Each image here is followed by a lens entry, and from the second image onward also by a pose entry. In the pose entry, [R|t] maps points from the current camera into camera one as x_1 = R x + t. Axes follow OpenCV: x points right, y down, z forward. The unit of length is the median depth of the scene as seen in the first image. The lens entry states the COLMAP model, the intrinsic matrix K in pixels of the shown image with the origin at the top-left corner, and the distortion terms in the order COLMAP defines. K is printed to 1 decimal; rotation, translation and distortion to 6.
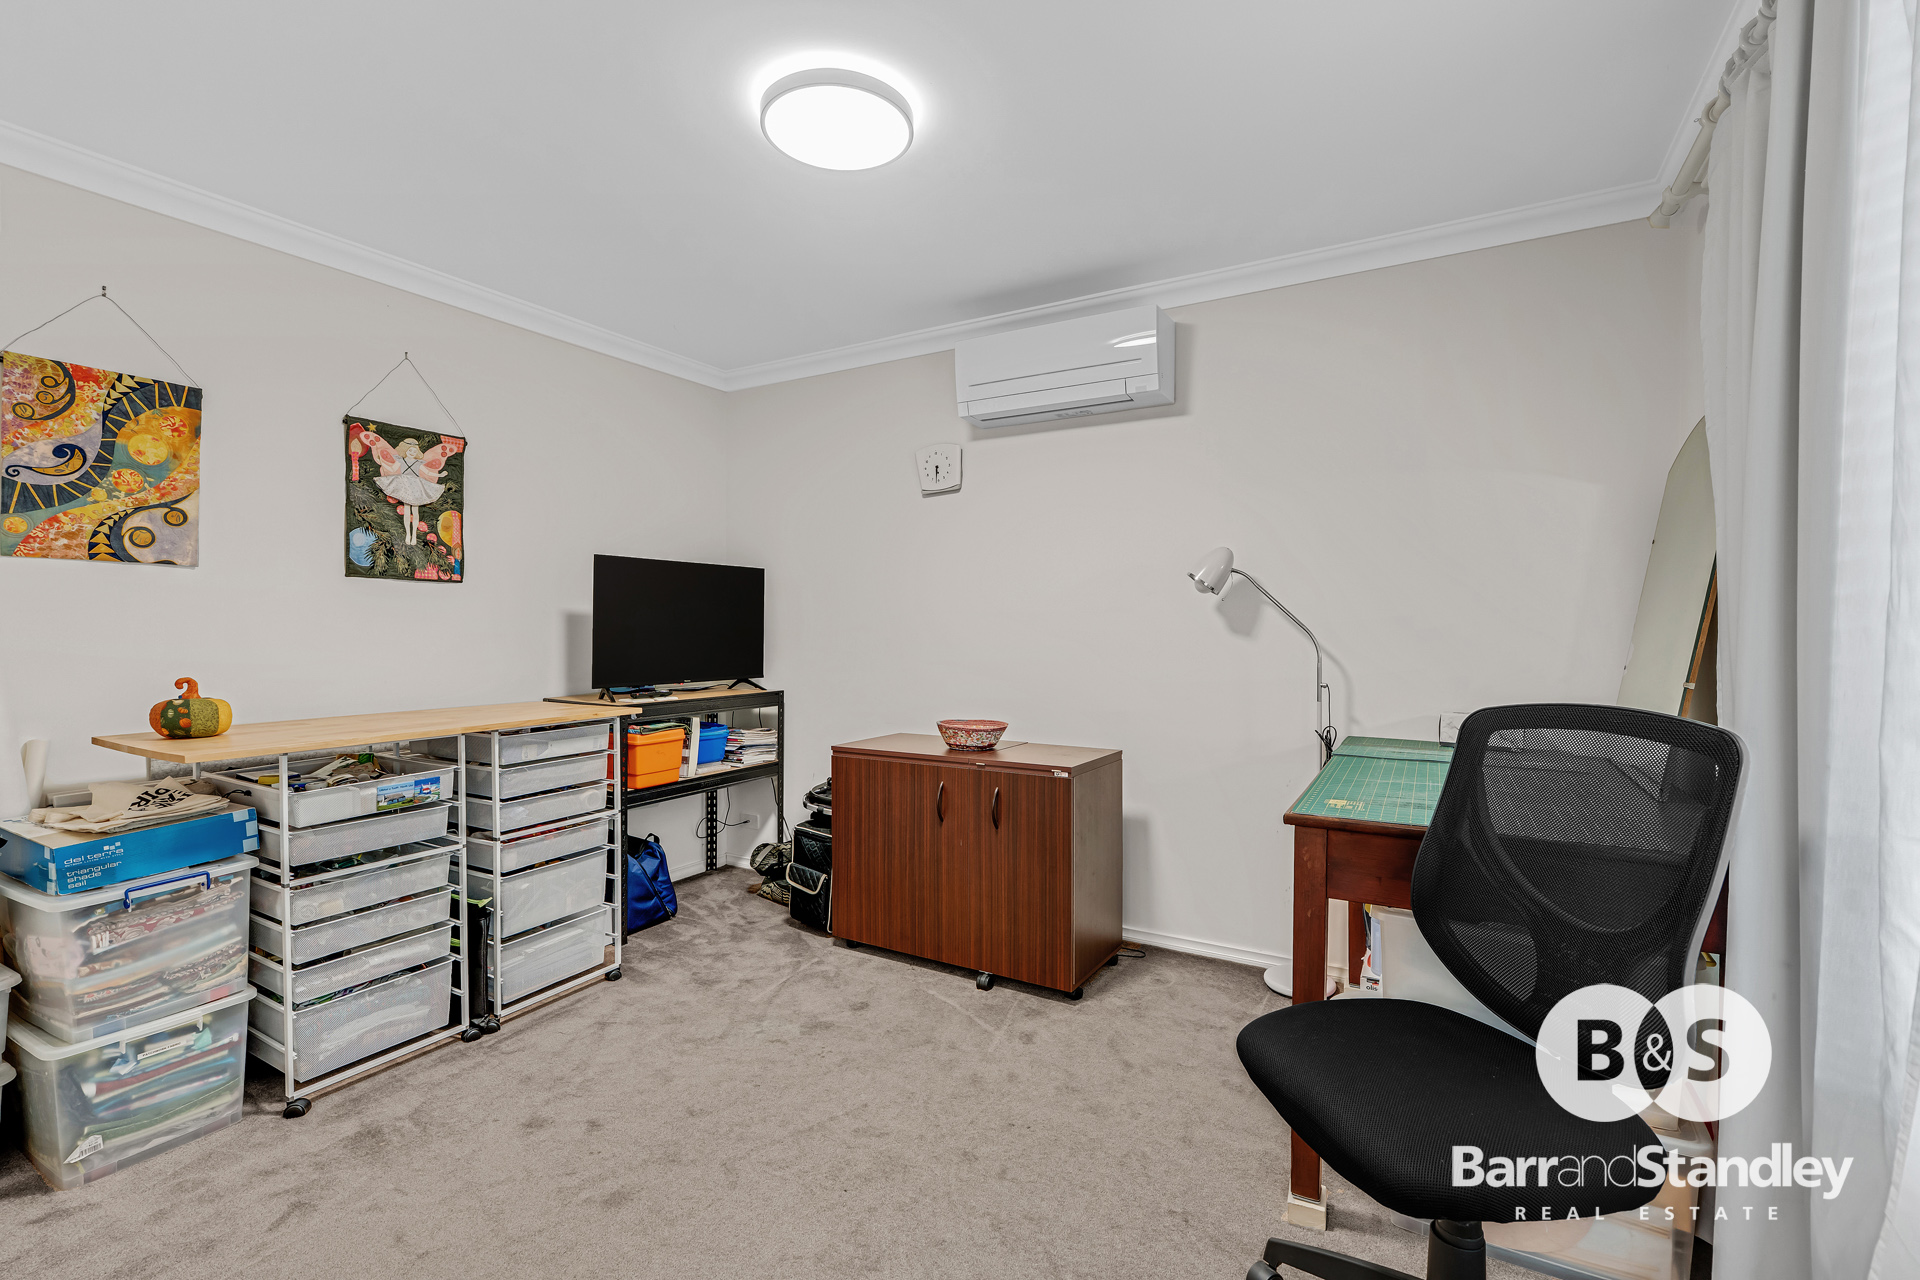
lens RADIAL K [[858.4, 0, 954.3], [0, 858.4, 636.7], [0, 0, 1]] dist [-0.004380, 0.001662]
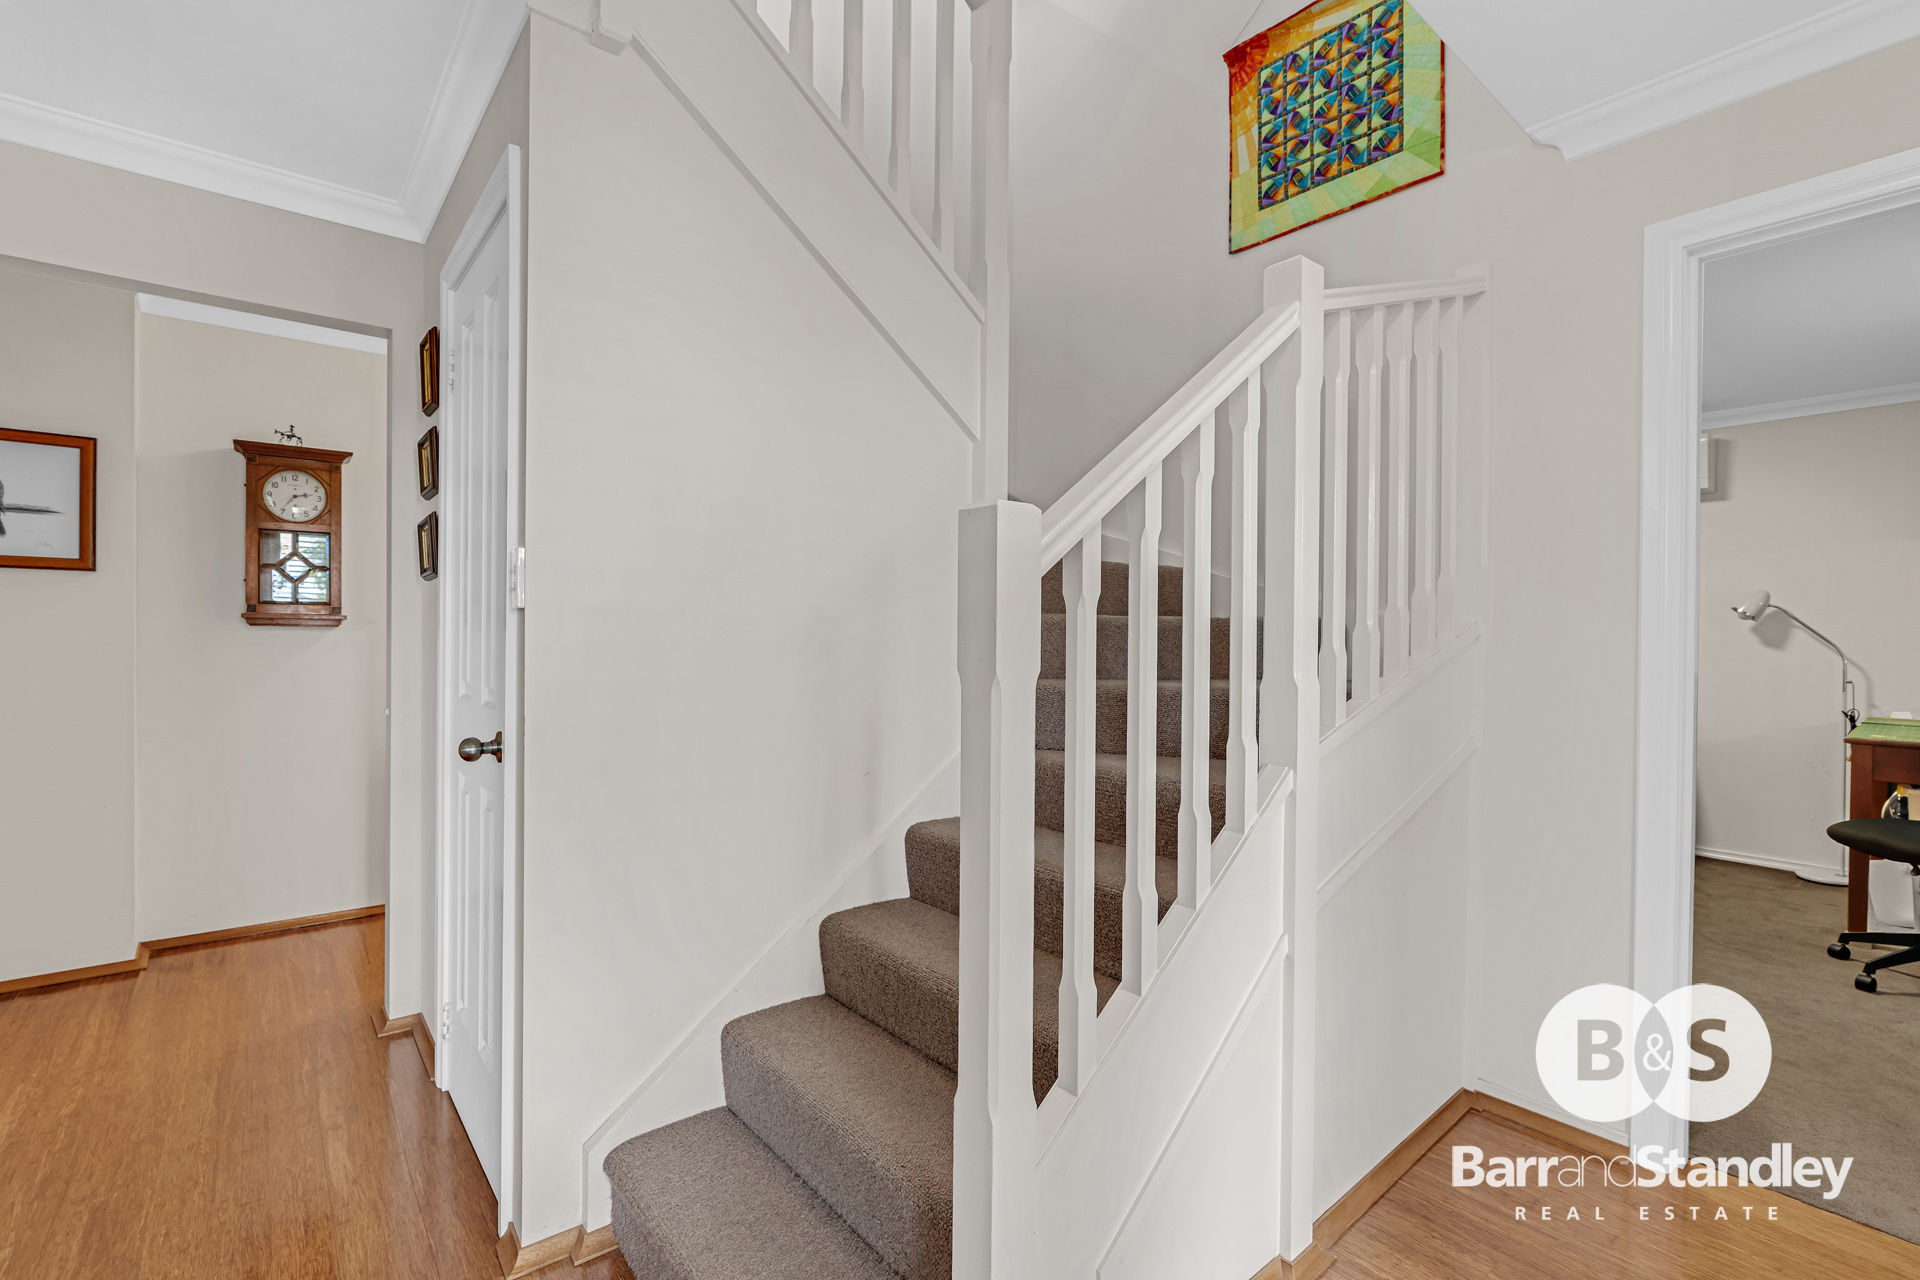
lens RADIAL K [[858.4, 0, 976.7], [0, 858.4, 632.6], [0, 0, 1]] dist [-0.004380, 0.001662]
pose [[0.943511, 0.006996, -0.331268, -0.492885], [-0.009018, 0.999949, -0.004566, -0.009501], [0.331219, 0.007296, 0.943526, -0.888071]]
